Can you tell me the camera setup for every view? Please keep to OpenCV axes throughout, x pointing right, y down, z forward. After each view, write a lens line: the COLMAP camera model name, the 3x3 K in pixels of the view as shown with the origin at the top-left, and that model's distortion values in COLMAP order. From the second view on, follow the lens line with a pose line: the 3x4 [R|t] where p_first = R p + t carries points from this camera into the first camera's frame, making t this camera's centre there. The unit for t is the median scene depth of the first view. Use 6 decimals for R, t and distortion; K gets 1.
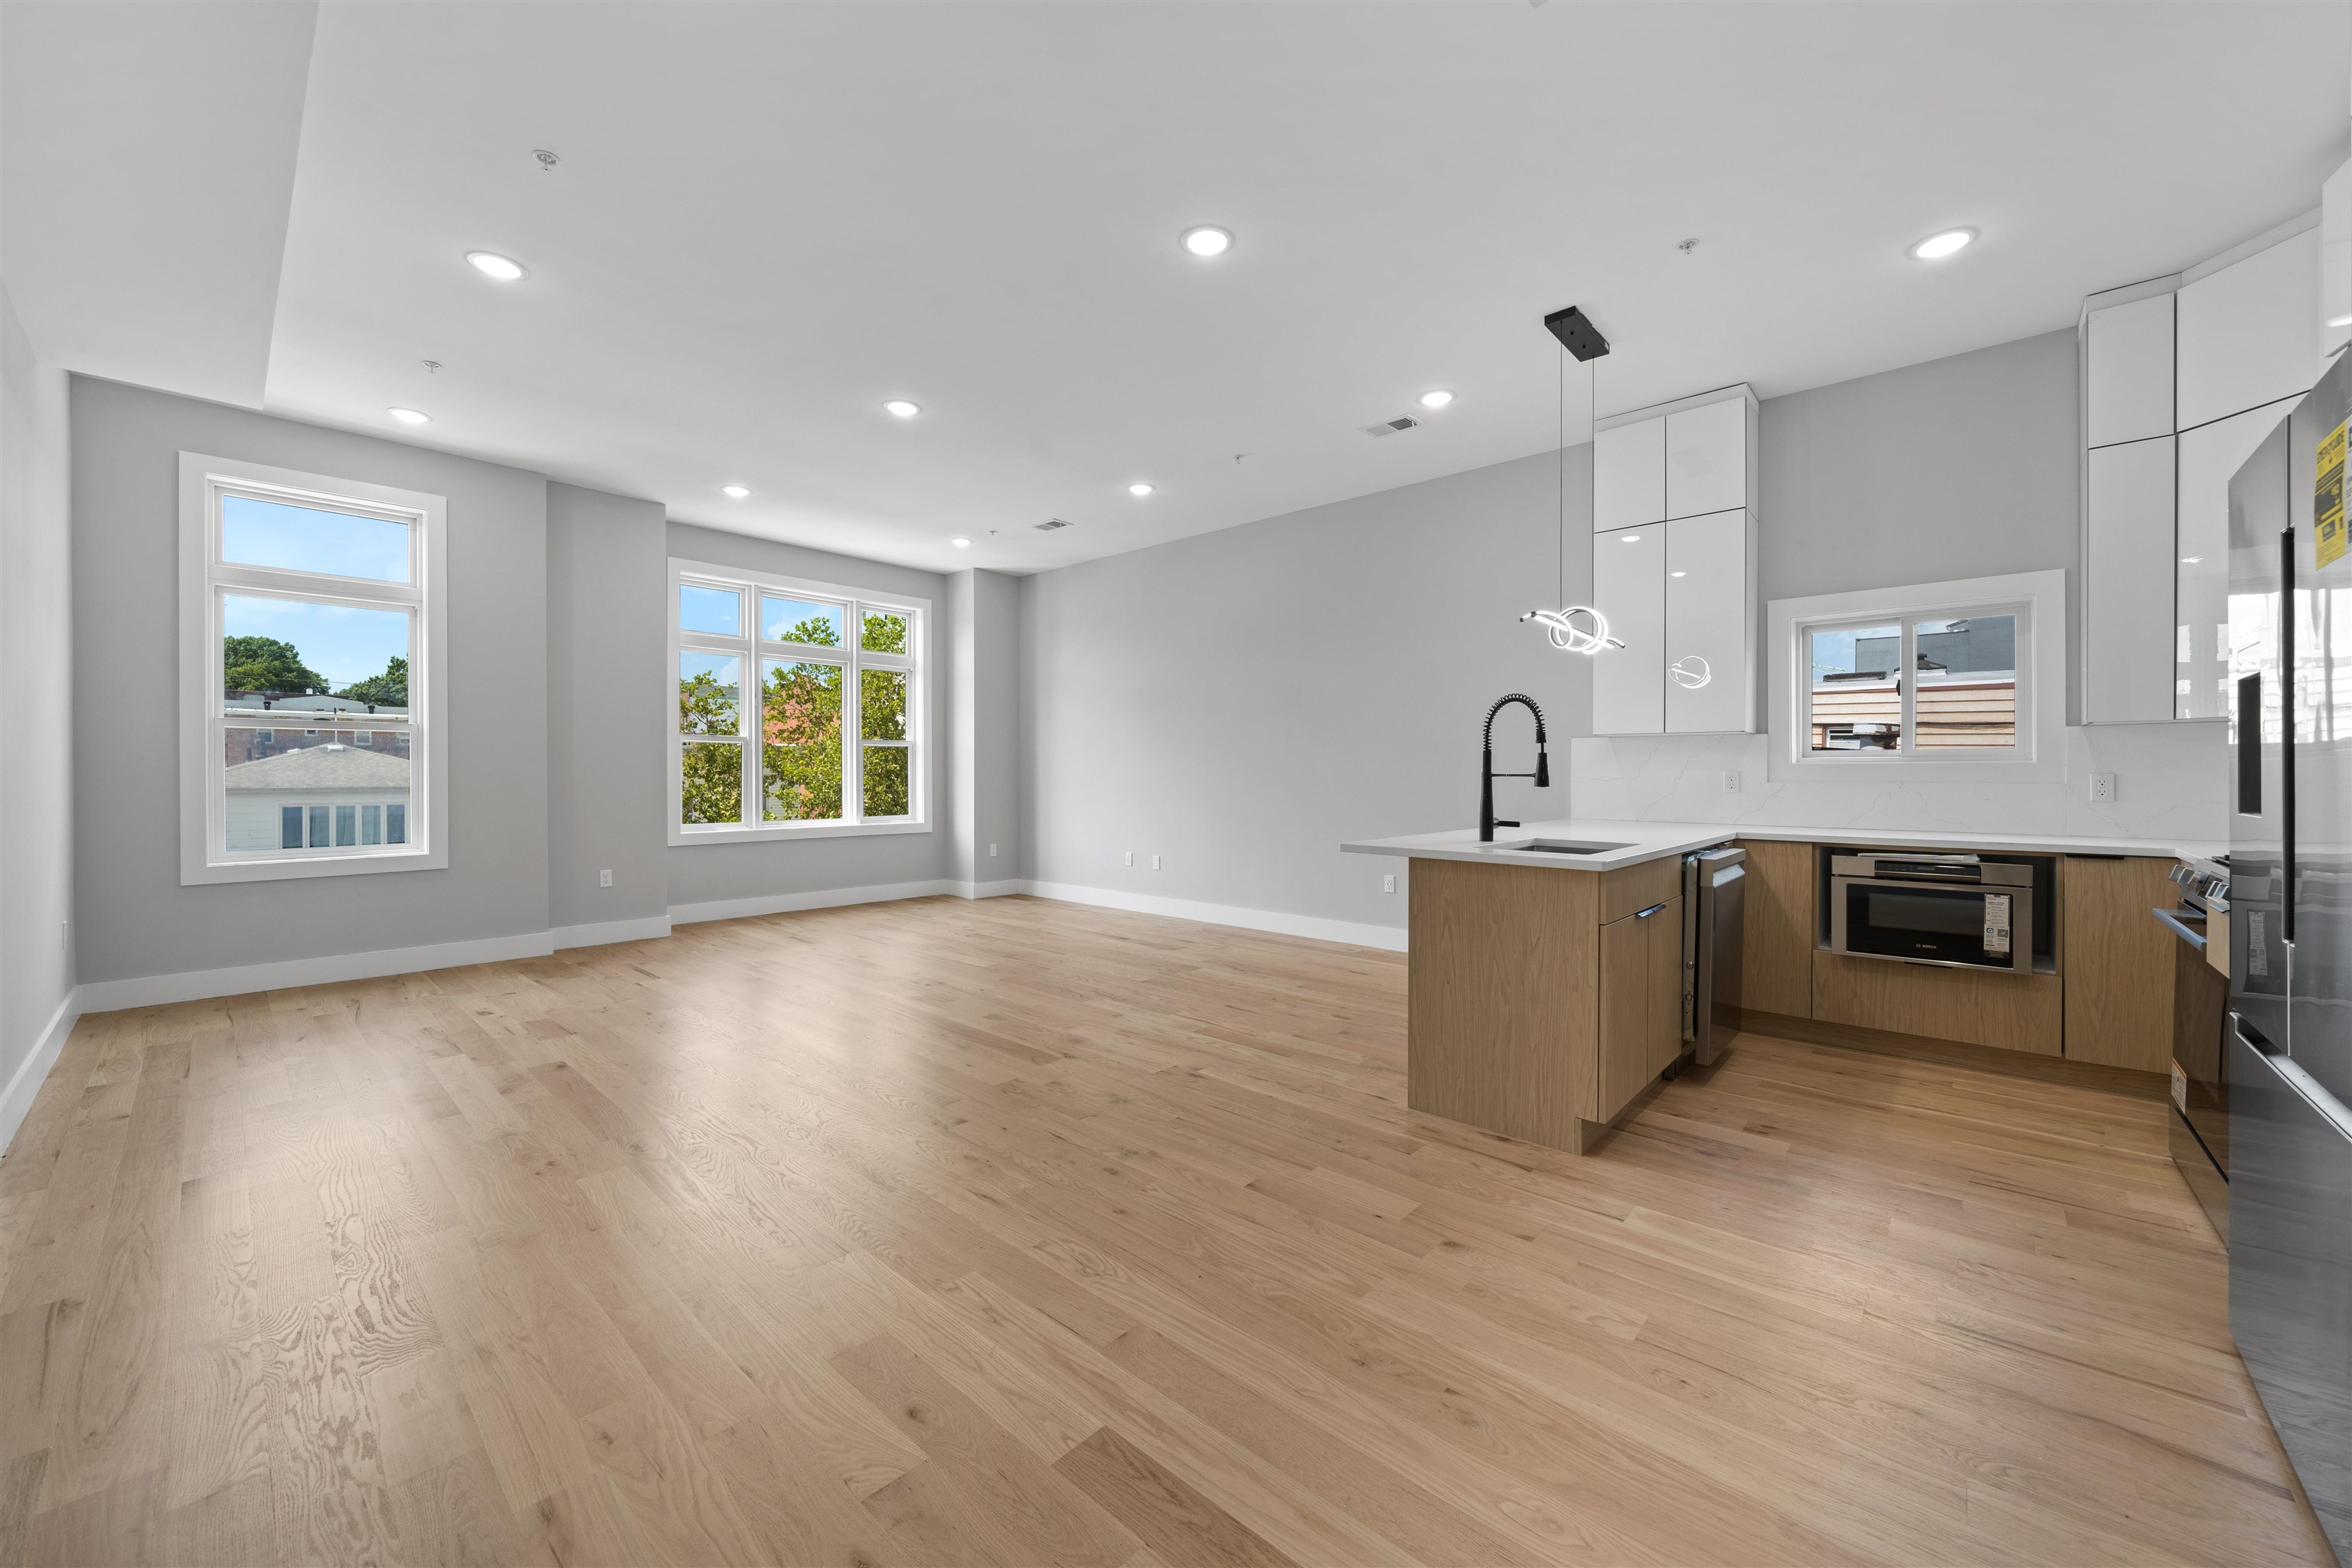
lens RADIAL K [[871.0, 0, 1173.6], [0, 871.0, 778.5], [0, 0, 1]] dist [-0.007893, 0.000453]
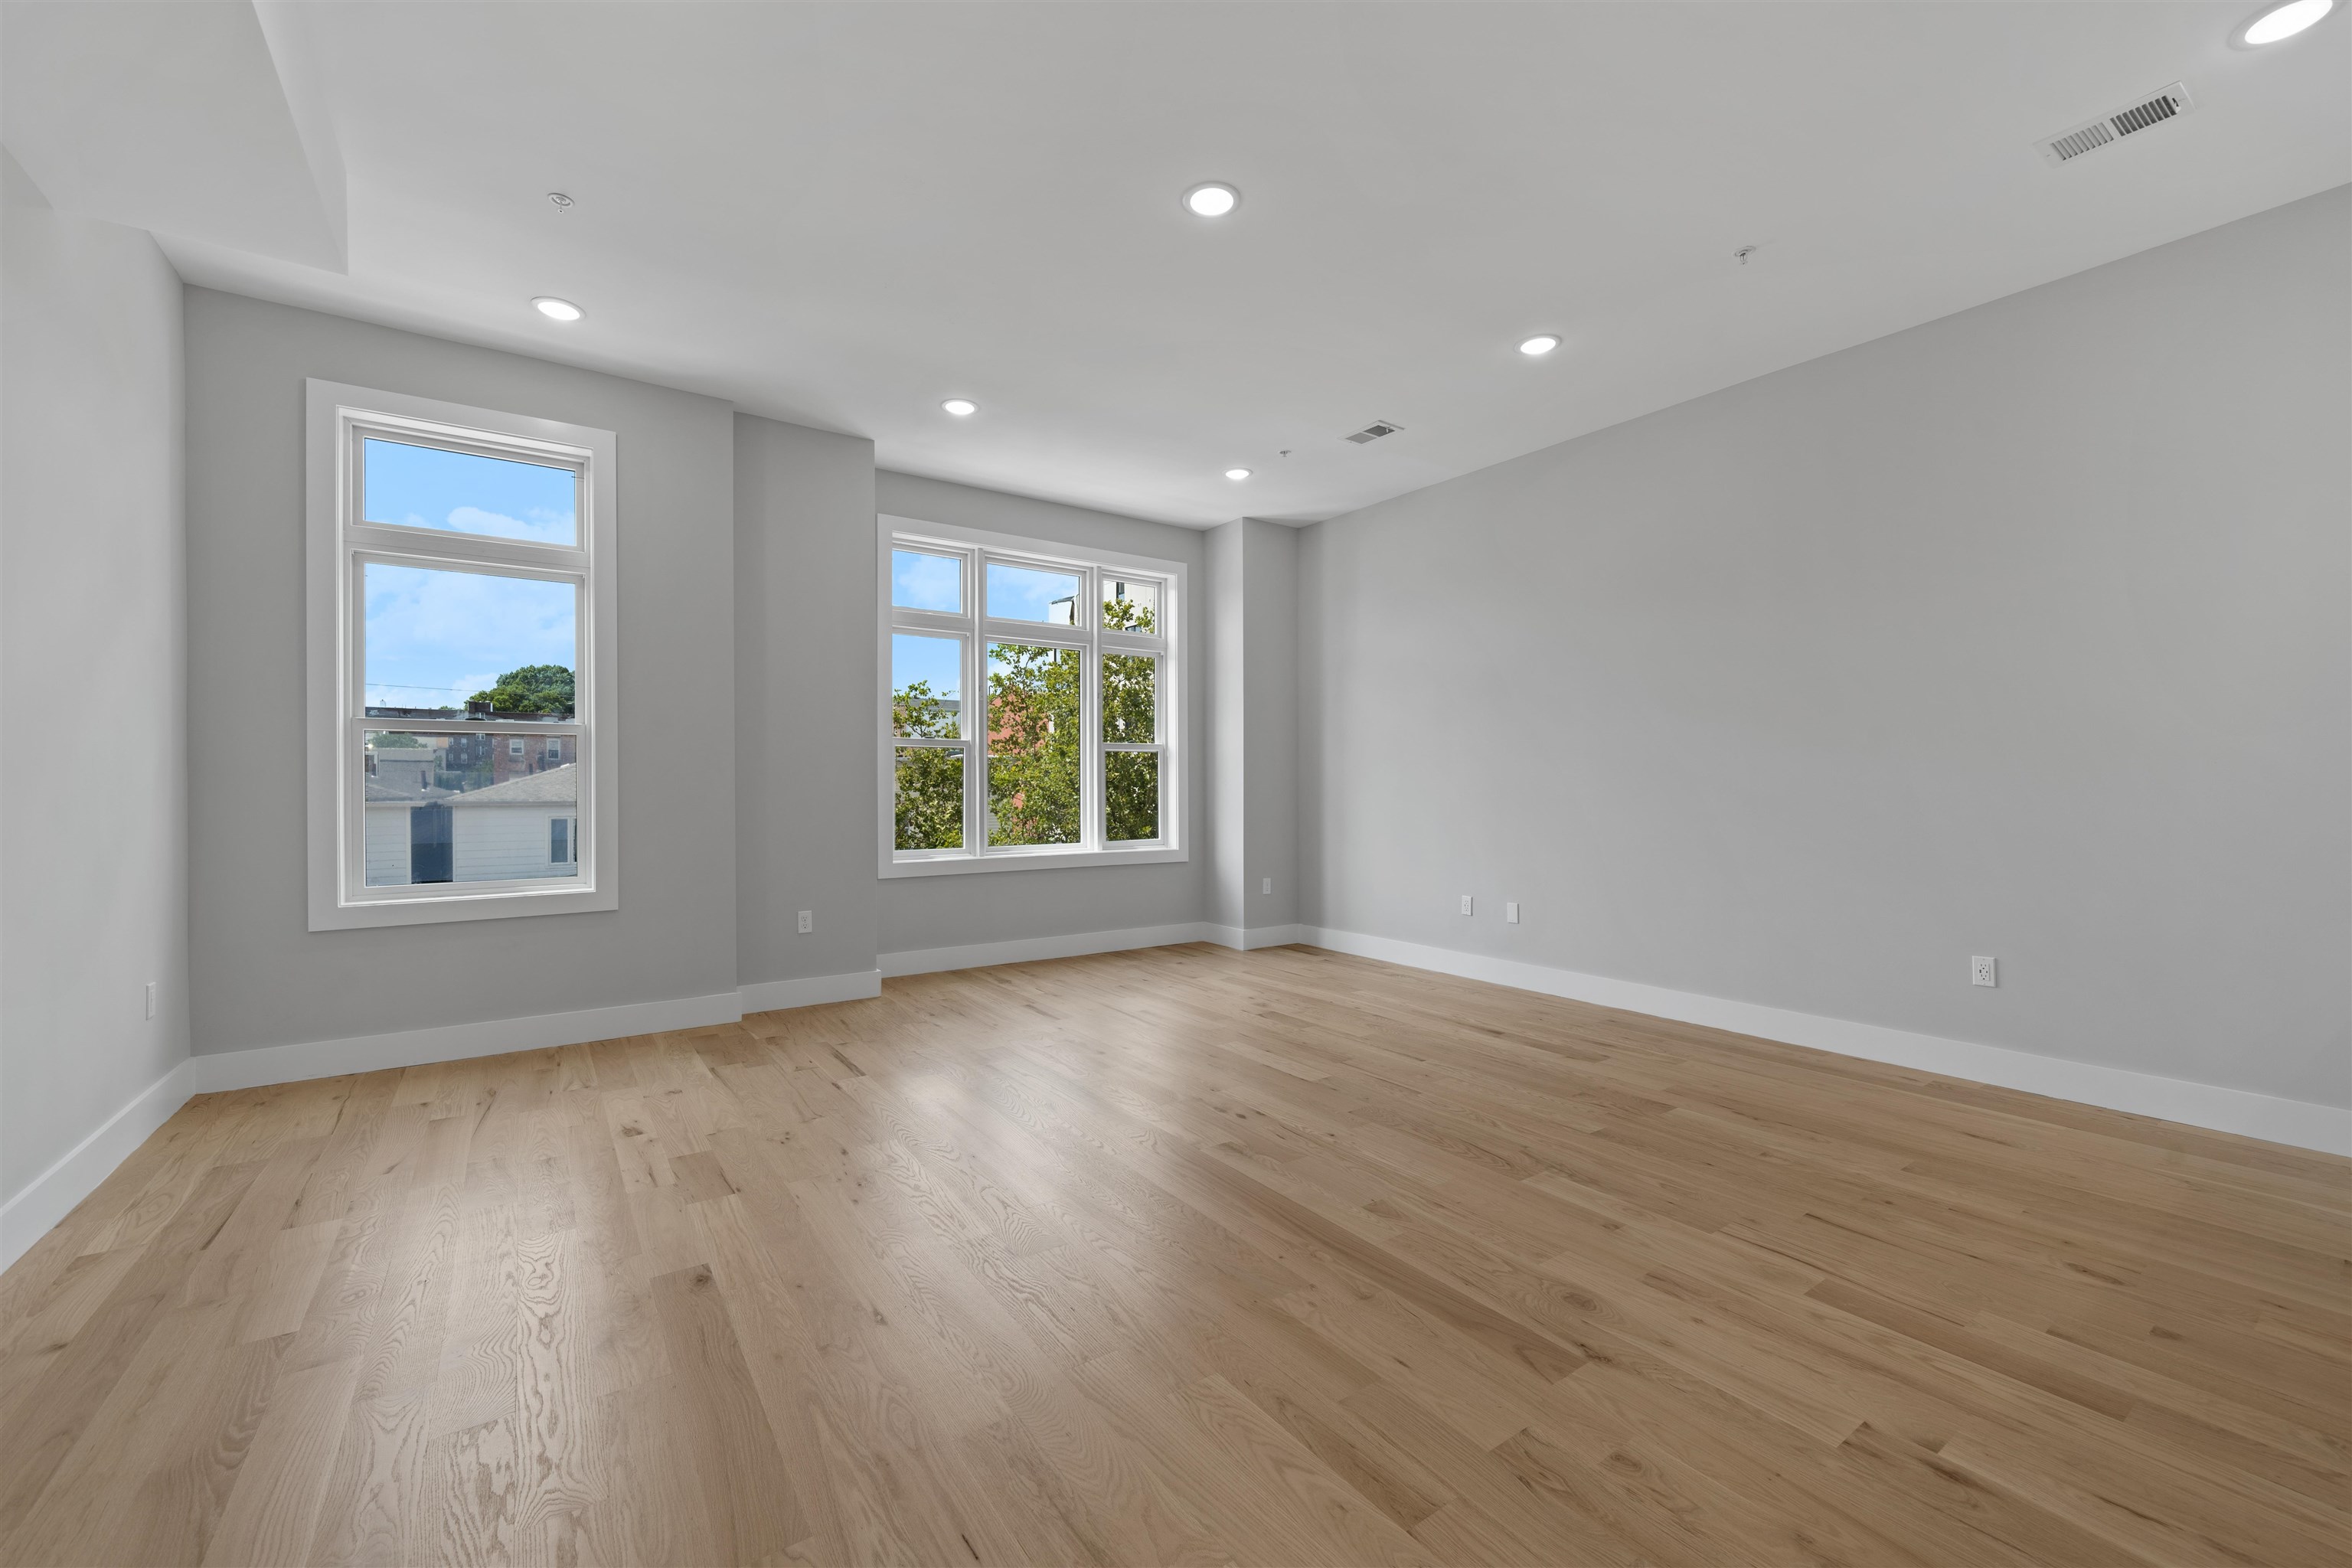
lens RADIAL K [[922.2, 0, 1176.6], [0, 922.2, 793.7], [0, 0, 1]] dist [-0.000960, -0.000338]
pose [[0.975395, 0.000297, -0.220464, -0.231612], [0.000266, 0.999997, 0.002526, -0.002853], [0.220464, -0.002523, 0.975392, 0.422952]]
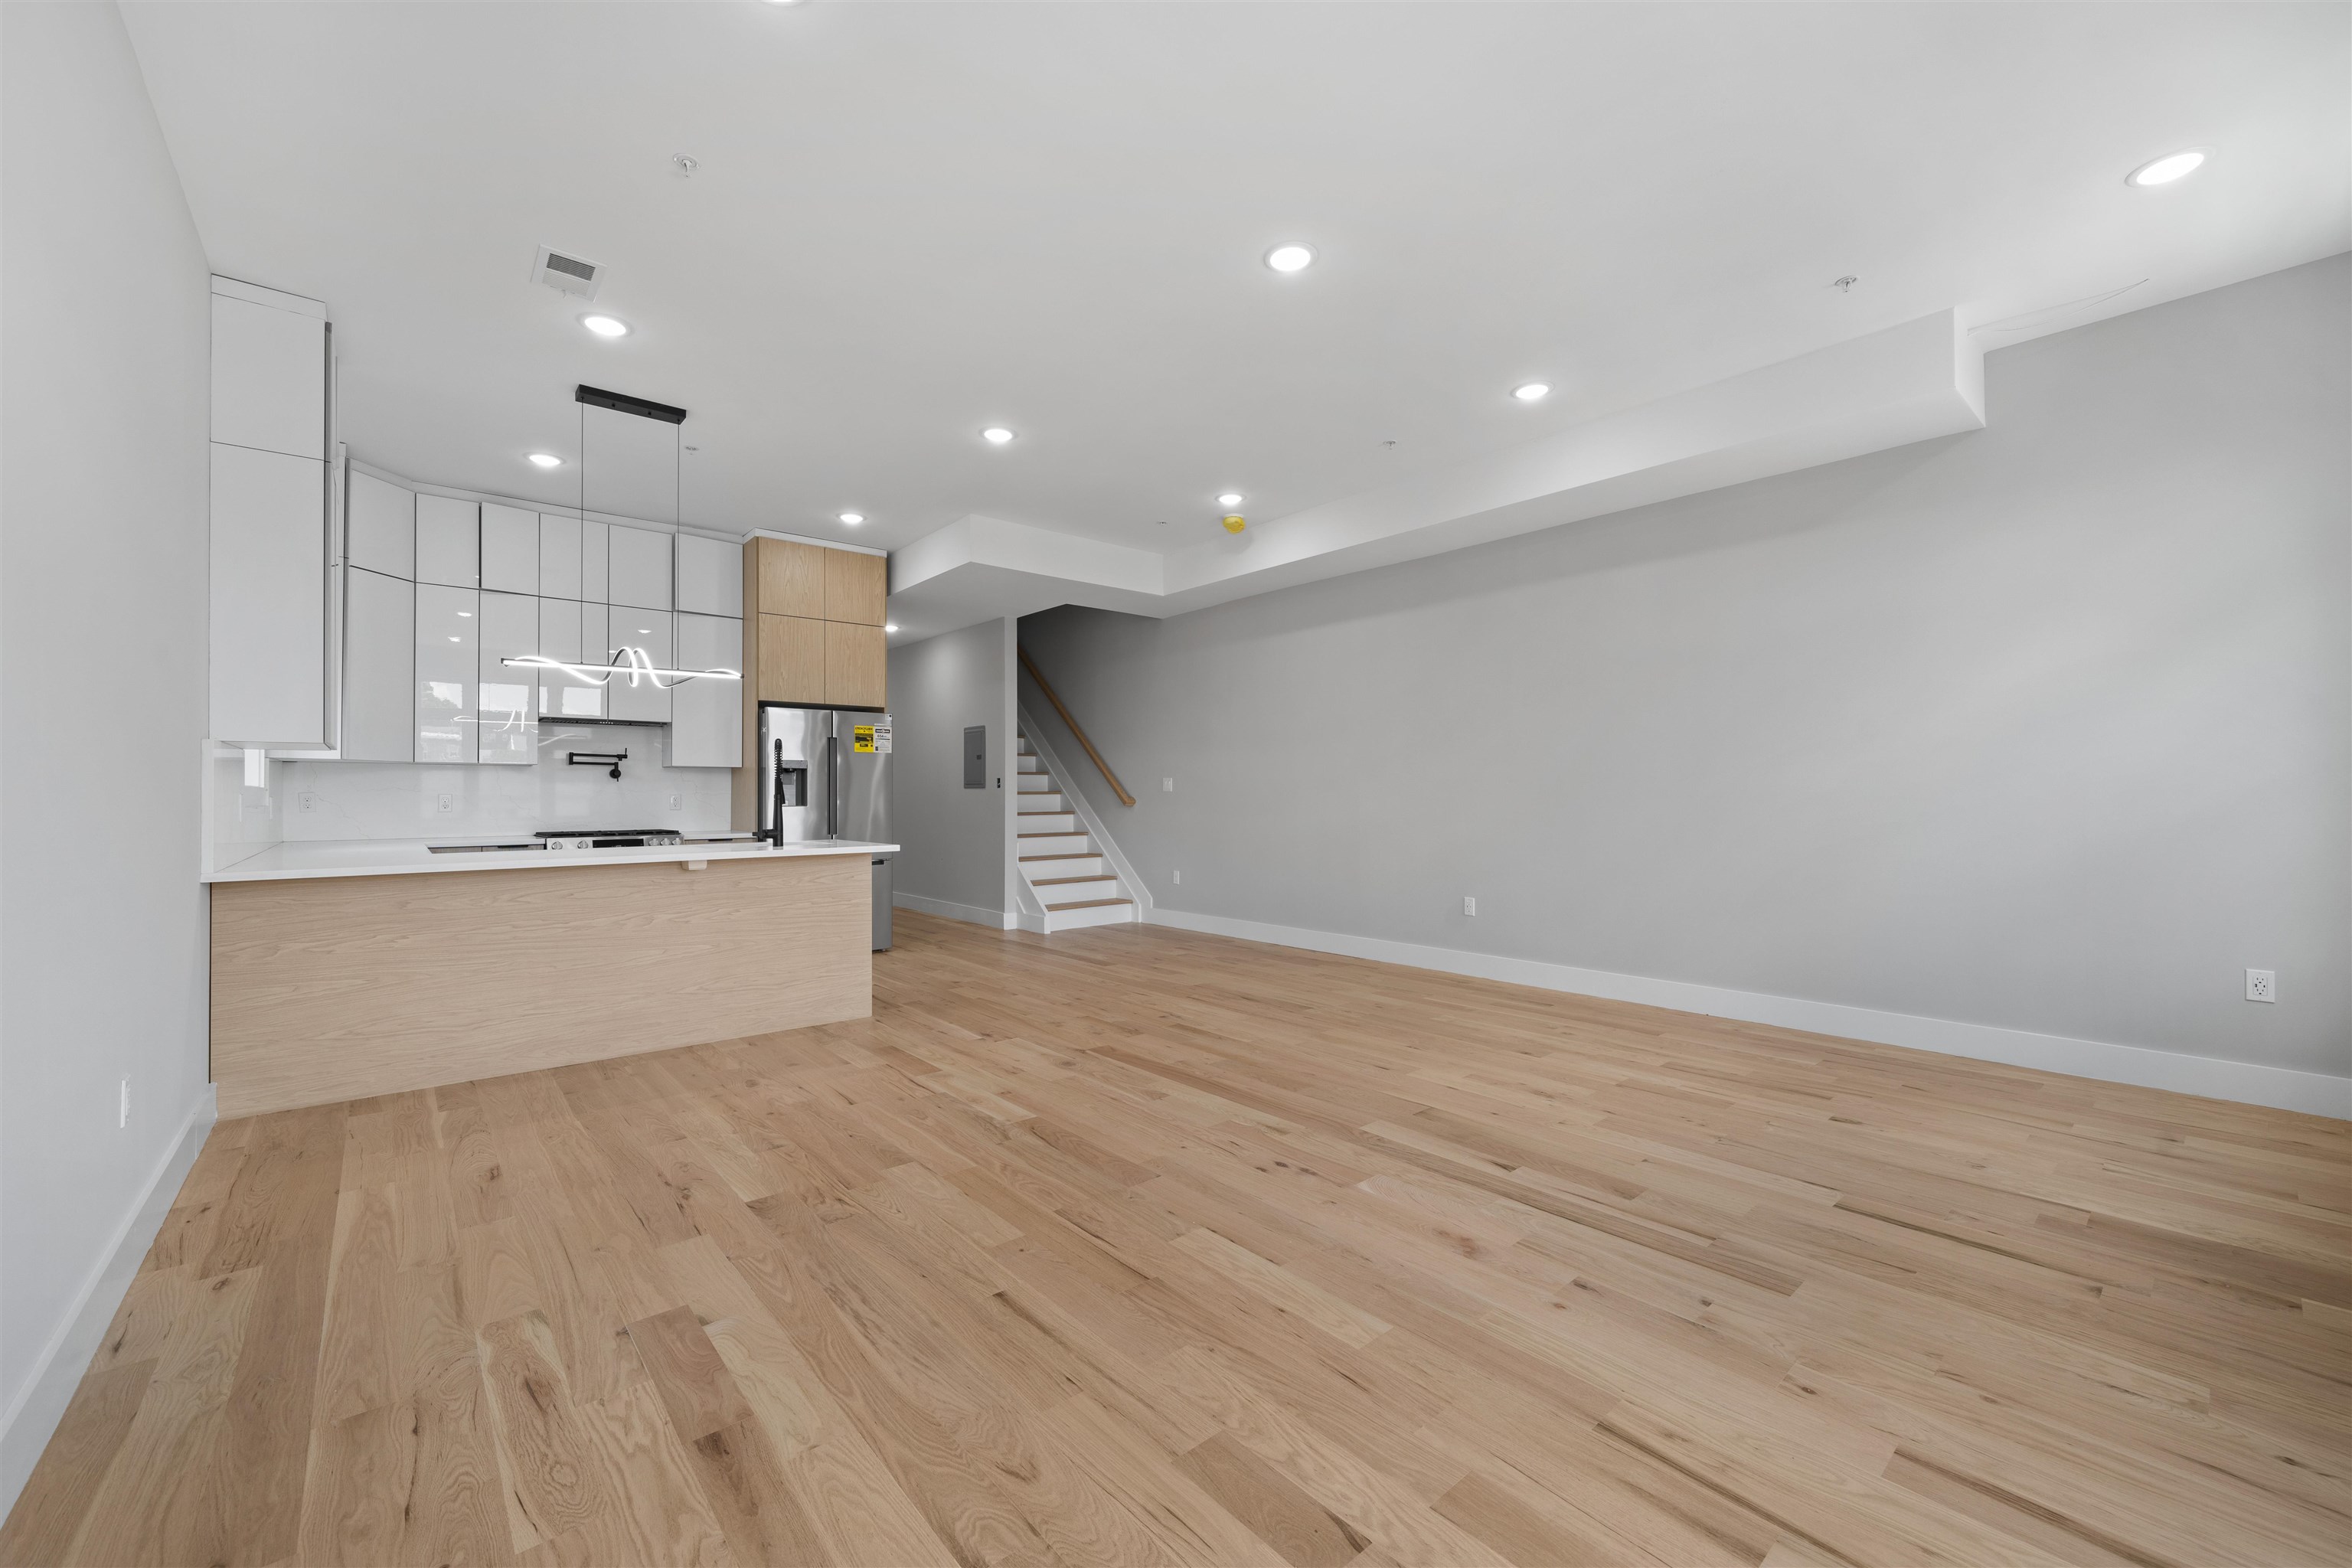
lens RADIAL K [[922.2, 0, 1154.7], [0, 922.2, 785.9], [0, 0, 1]] dist [-0.000960, -0.000338]
pose [[-0.989195, 0.004621, 0.146534, -0.375383], [0.004377, 0.999988, -0.001984, -0.013874], [-0.146542, -0.001321, -0.989204, 2.085256]]
